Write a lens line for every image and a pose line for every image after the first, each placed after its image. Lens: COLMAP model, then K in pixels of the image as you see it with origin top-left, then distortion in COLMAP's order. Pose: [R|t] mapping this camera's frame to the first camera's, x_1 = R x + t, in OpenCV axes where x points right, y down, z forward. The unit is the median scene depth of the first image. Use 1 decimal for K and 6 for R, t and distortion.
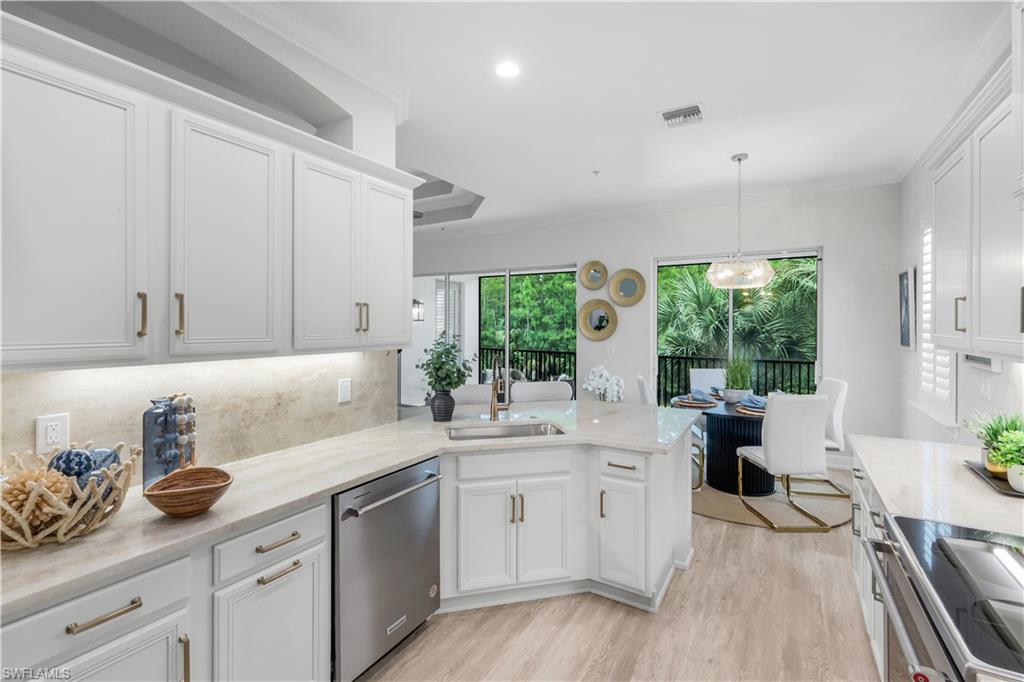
lens RADIAL K [[447.3, 0, 511.5], [0, 447.3, 325.0], [0, 0, 1]] dist [-0.001013, 0.000097]
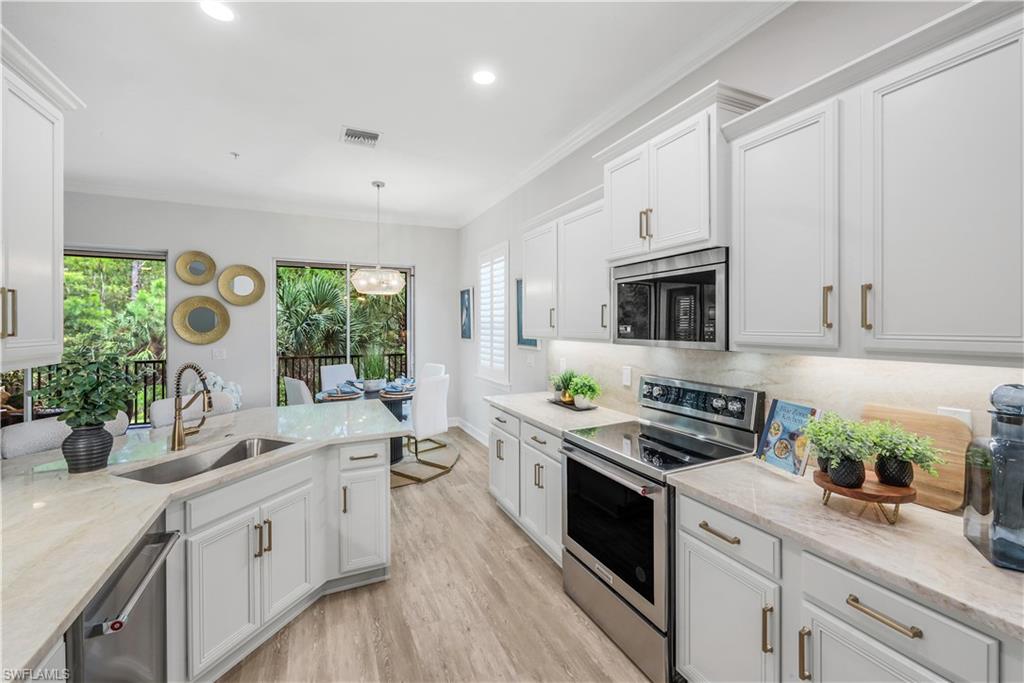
lens RADIAL K [[420.2, 0, 507.5], [0, 420.2, 325.9], [0, 0, 1]] dist [0.000606, 0.000256]
pose [[0.556169, -0.006238, 0.831046, -0.282776], [0.005511, 0.999978, 0.003818, 0.000079], [-0.831051, 0.002457, 0.556191, 0.111267]]
